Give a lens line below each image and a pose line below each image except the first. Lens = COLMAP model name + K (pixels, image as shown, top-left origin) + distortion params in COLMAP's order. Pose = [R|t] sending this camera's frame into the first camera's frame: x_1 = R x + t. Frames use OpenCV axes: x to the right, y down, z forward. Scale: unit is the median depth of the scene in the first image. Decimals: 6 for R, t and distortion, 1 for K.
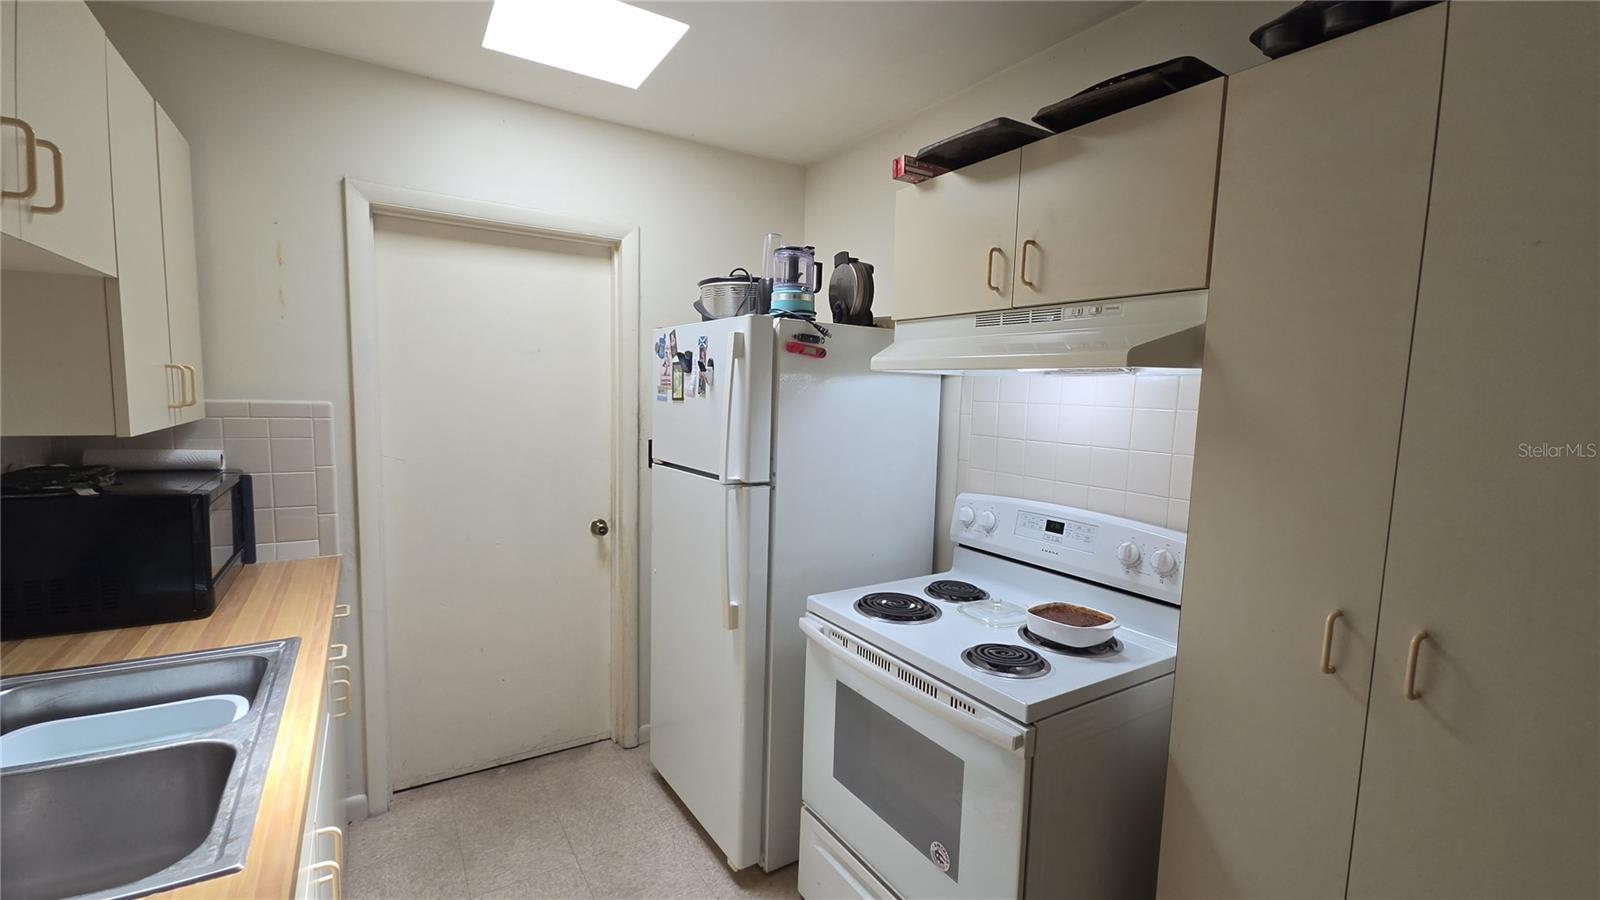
lens RADIAL K [[676.1, 0, 800.0], [0, 676.1, 450.0], [0, 0, 1]] dist [0.013392, 0.000008]
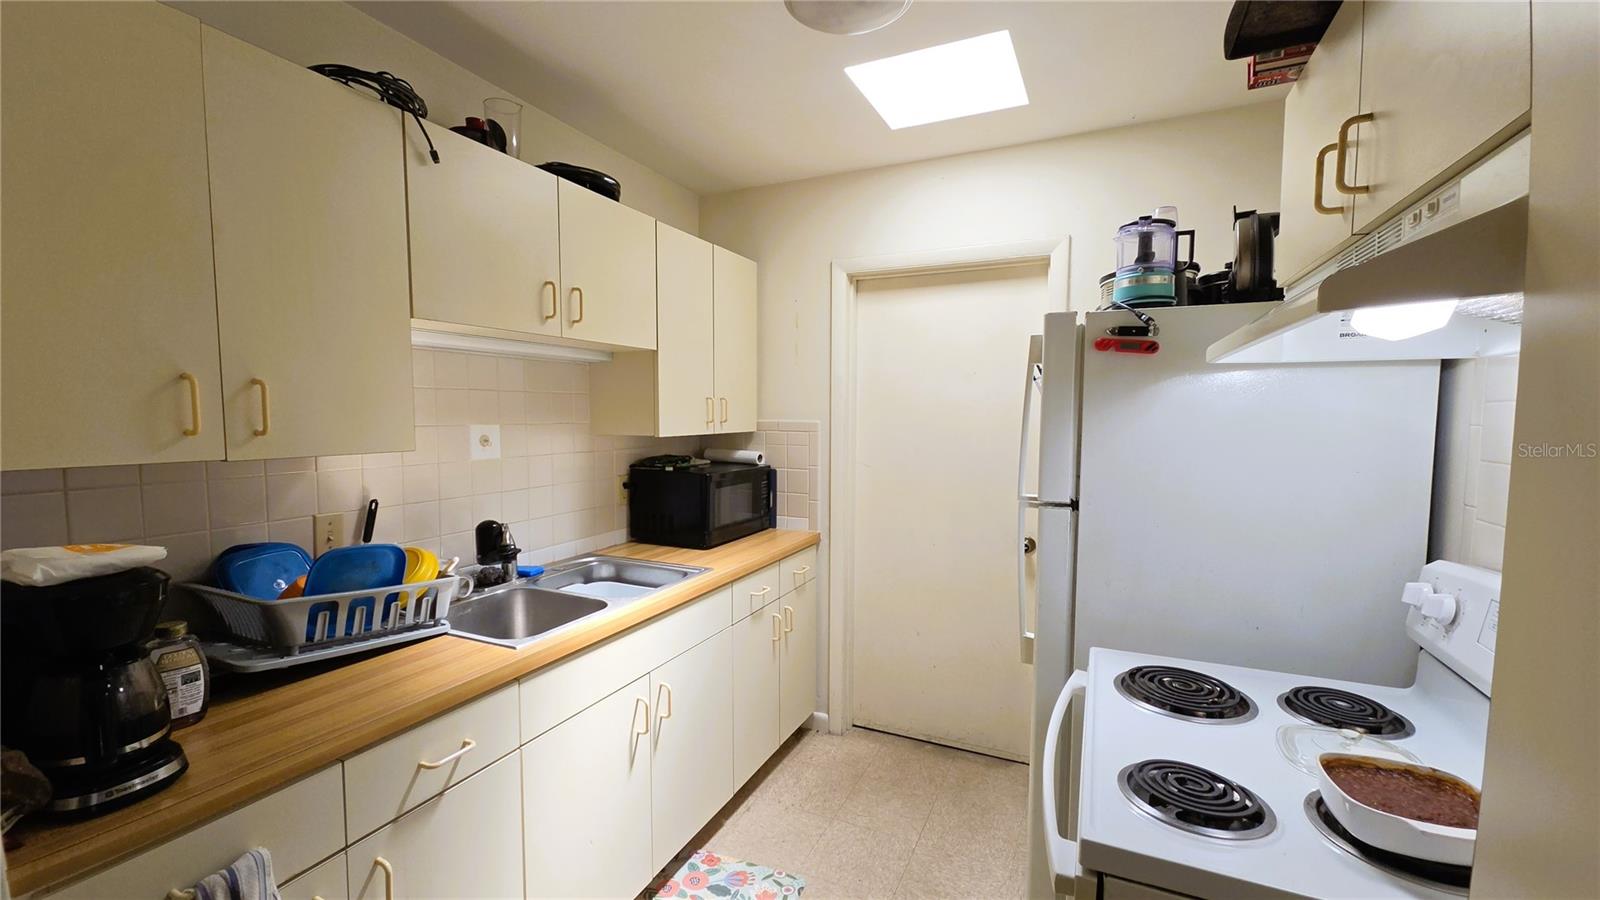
lens RADIAL K [[663.6, 0, 800.0], [0, 663.6, 450.0], [0, 0, 1]] dist [0.019148, 0.000109]
pose [[0.545775, 0.020871, -0.837672, 0.455248], [-0.060334, 0.998074, -0.014443, 0.011865], [0.835757, 0.058423, 0.545983, 0.237490]]
